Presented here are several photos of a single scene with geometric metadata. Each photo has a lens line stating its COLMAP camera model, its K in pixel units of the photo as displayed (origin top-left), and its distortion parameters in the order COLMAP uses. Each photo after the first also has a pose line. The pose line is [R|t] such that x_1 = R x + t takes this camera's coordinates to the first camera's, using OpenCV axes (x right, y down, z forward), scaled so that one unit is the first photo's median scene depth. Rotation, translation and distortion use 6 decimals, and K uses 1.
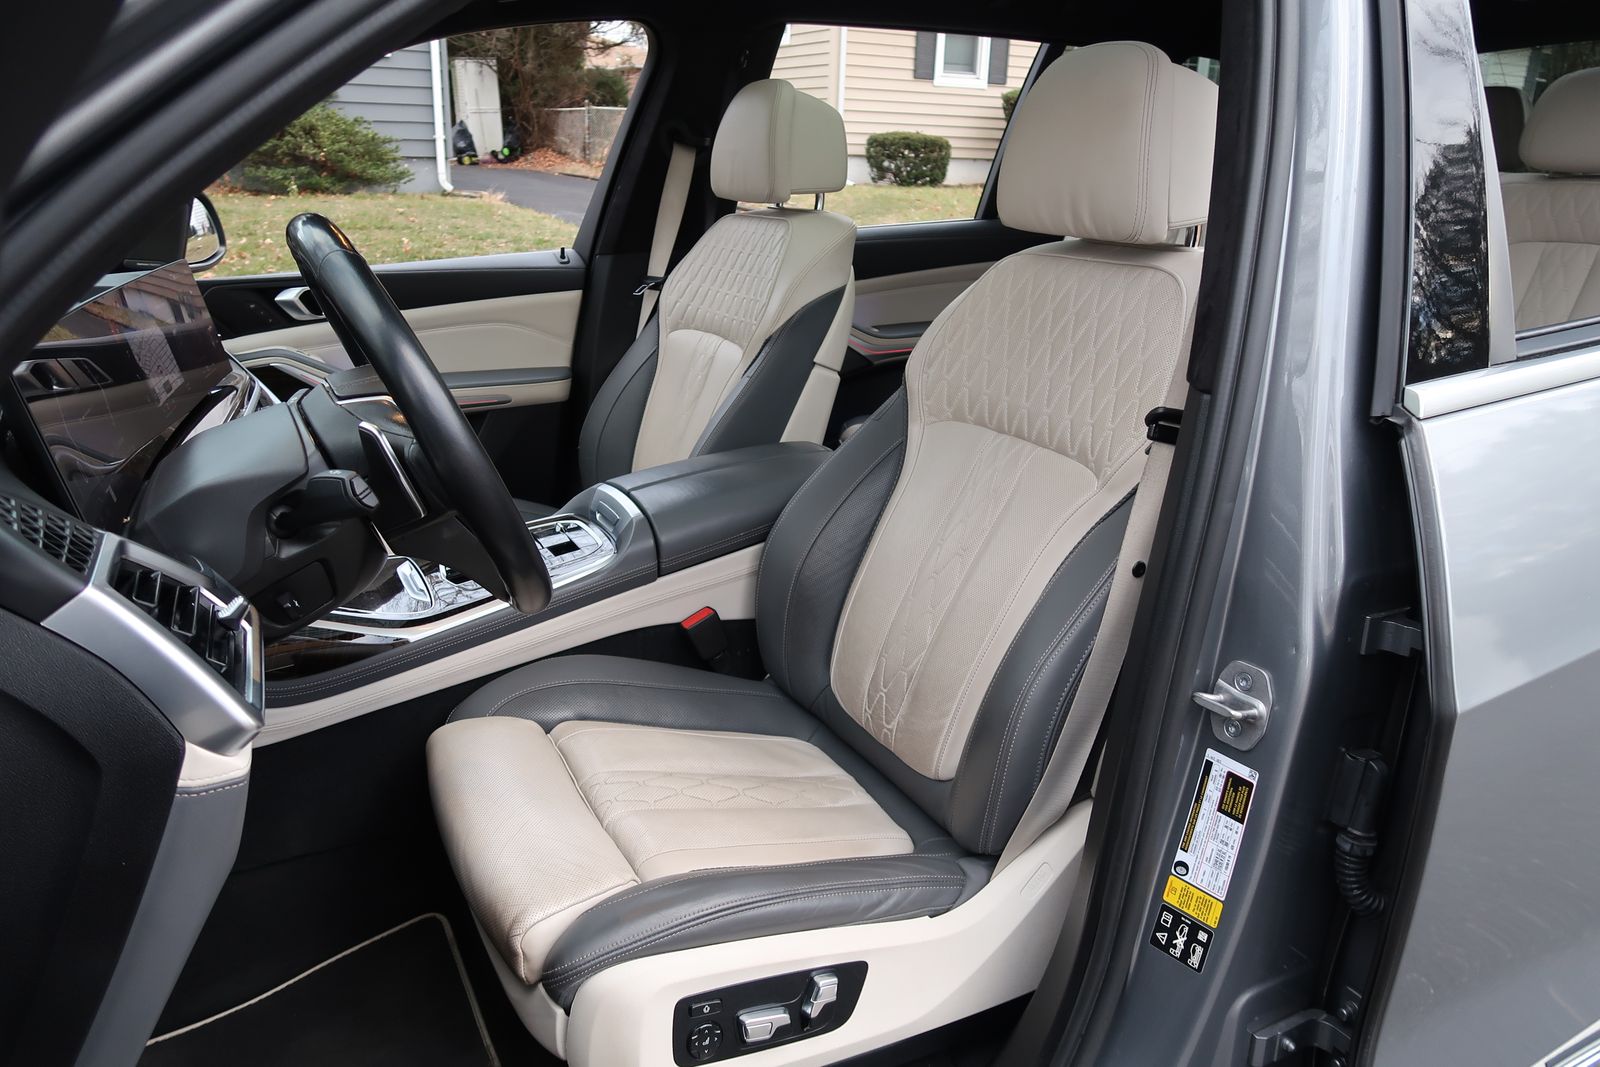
lens RADIAL K [[1133.9, 0, 800.0], [0, 1133.9, 533.5], [0, 0, 1]] dist [-0.011942, 0.006311]
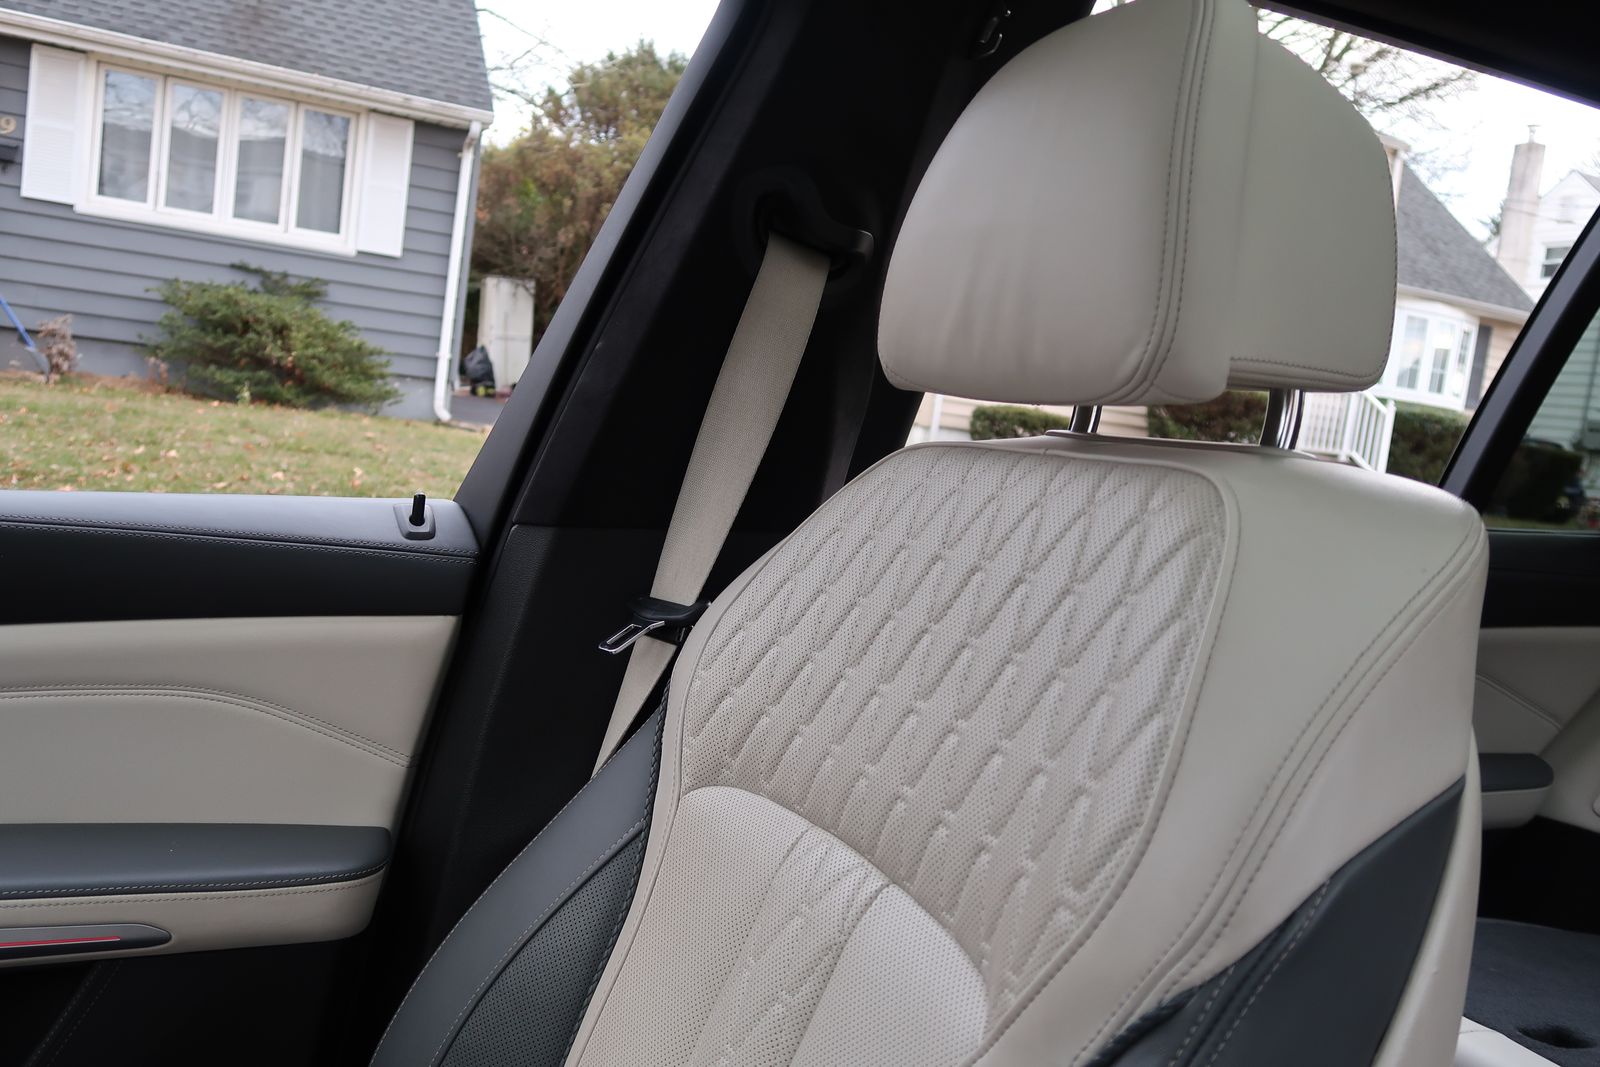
lens RADIAL K [[1365.7, 0, 800.0], [0, 1365.7, 533.5], [0, 0, 1]] dist [0.016390, -0.001489]
pose [[0.993937, 0.100451, -0.044700, -0.012816], [-0.108268, 0.965001, -0.238855, -0.027031], [0.019142, 0.242246, 0.970026, 0.105499]]
